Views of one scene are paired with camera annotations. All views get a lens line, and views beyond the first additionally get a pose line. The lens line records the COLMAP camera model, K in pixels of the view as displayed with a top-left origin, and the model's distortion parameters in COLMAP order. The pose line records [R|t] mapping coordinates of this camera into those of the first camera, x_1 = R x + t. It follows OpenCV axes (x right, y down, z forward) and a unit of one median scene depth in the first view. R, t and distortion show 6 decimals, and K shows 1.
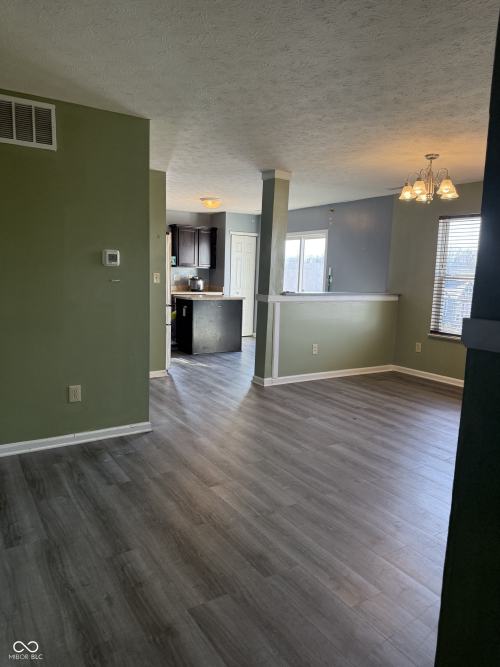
lens RADIAL K [[466.2, 0, 246.5], [0, 466.2, 335.5], [0, 0, 1]] dist [0.120866, -0.186504]
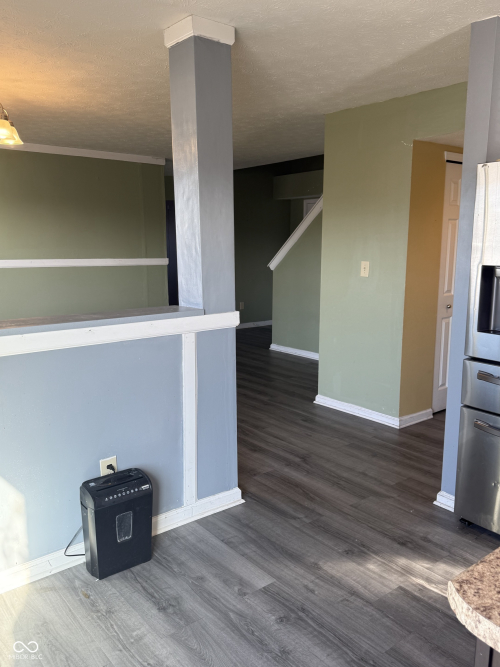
lens RADIAL K [[554.4, 0, 236.4], [0, 554.4, 333.0], [0, 0, 1]] dist [0.086978, -0.004624]
pose [[-0.994518, -0.011021, -0.103986, 0.099183], [-0.041490, 0.954393, 0.295655, -0.282694], [0.095985, 0.298349, -0.949618, 1.882294]]
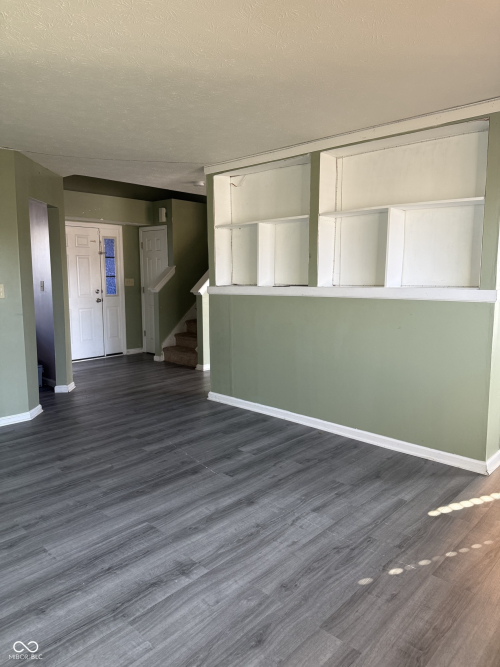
lens RADIAL K [[466.2, 0, 246.5], [0, 466.2, 335.5], [0, 0, 1]] dist [0.120866, -0.186504]
pose [[0.250891, 0.096247, -0.963219, 1.284210], [-0.123746, 0.990070, 0.066698, 0.029747], [0.960073, 0.102461, 0.260310, 0.048650]]
